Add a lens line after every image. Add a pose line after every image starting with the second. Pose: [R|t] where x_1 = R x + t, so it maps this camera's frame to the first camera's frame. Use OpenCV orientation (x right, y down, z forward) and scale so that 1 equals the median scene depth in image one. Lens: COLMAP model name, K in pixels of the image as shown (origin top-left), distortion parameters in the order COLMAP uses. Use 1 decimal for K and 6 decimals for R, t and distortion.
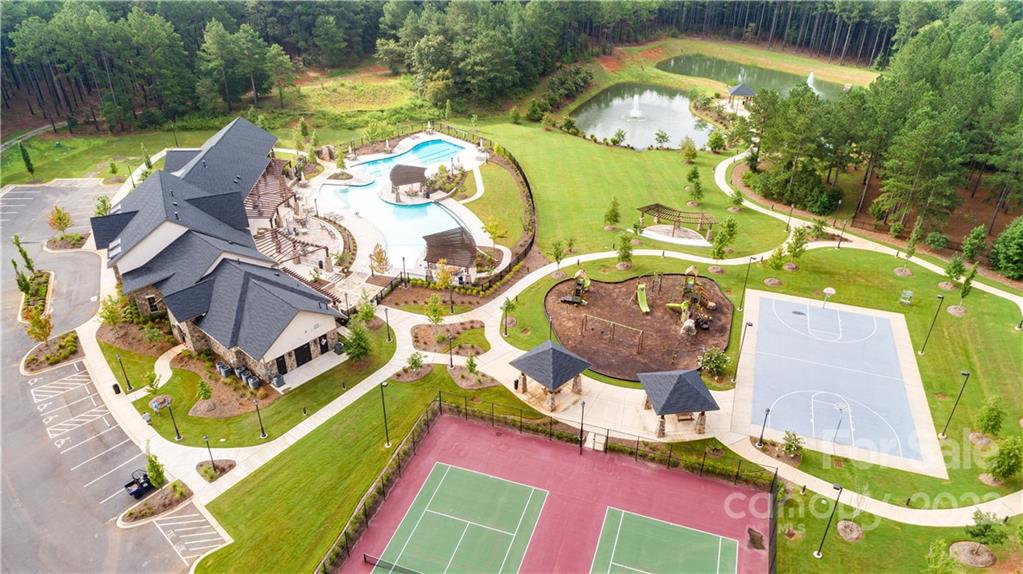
lens RADIAL K [[683.4, 0, 511.5], [0, 683.4, 287.0], [0, 0, 1]] dist [0.019739, 0.000843]
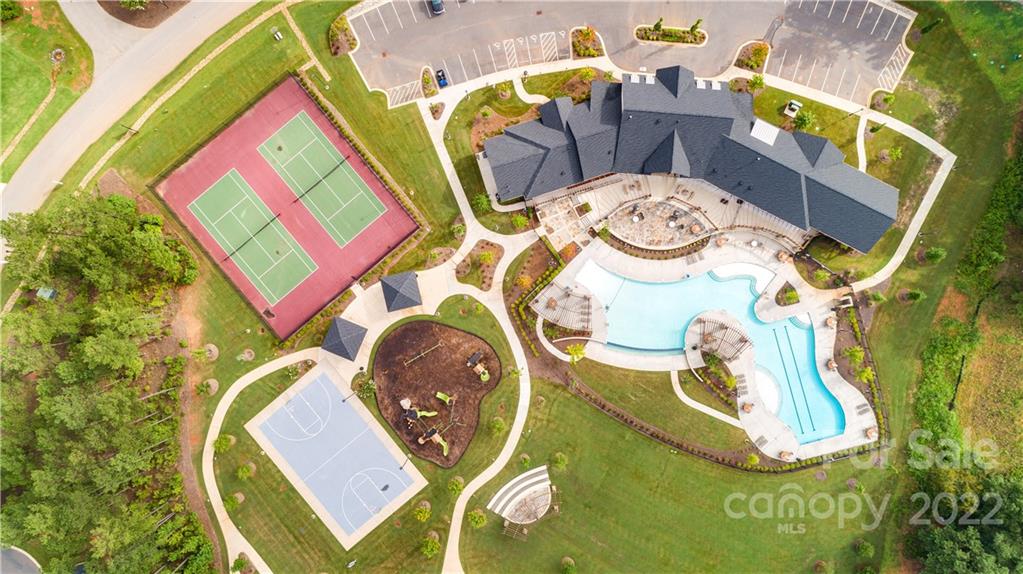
lens RADIAL K [[683.4, 0, 511.5], [0, 683.4, 287.0], [0, 0, 1]] dist [0.019739, 0.000843]
pose [[-0.516612, 0.856124, -0.012780, -0.062077], [-0.441247, -0.253411, 0.860862, -1.274019], [0.733767, 0.450371, 0.508677, 0.293845]]
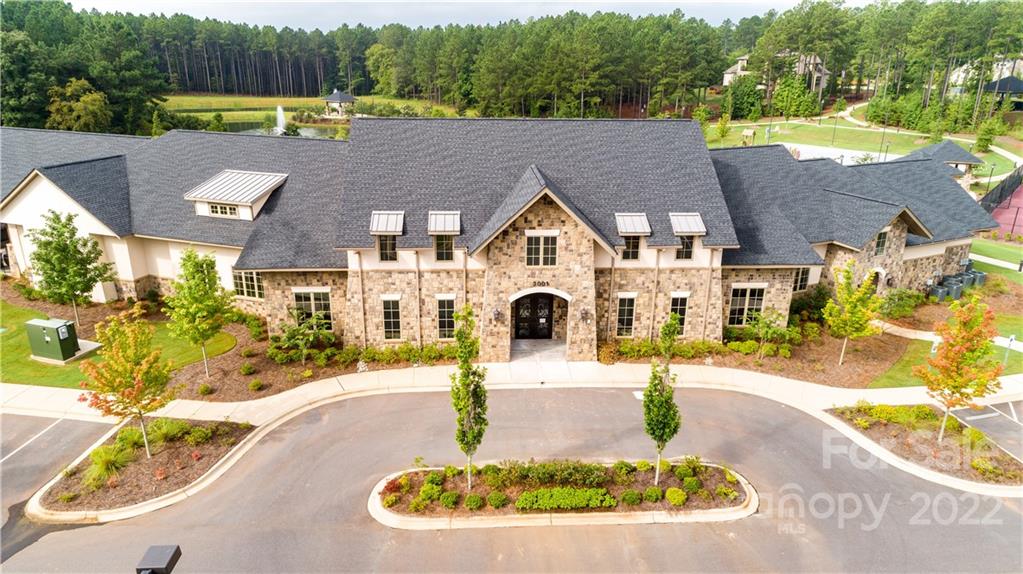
lens RADIAL K [[683.4, 0, 511.5], [0, 683.4, 287.0], [0, 0, 1]] dist [0.019739, 0.000843]
pose [[0.381717, -0.301461, 0.873735, -0.972807], [0.463374, 0.880353, 0.101306, -0.106280], [-0.799735, 0.366196, 0.475735, 0.917302]]
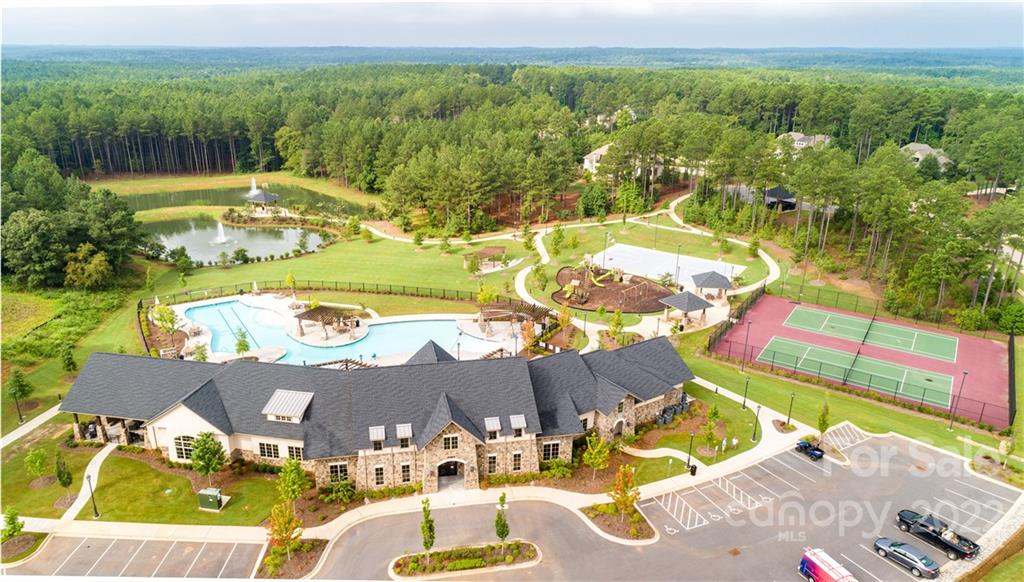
lens RADIAL K [[710.8, 0, 485.1], [0, 710.8, 291.2], [0, 0, 1]] dist [0.020339, -0.000218]
pose [[0.268673, -0.331029, 0.904563, -1.322082], [0.489269, 0.855825, 0.167870, -0.352407], [-0.829717, 0.397473, 0.391899, 0.641678]]
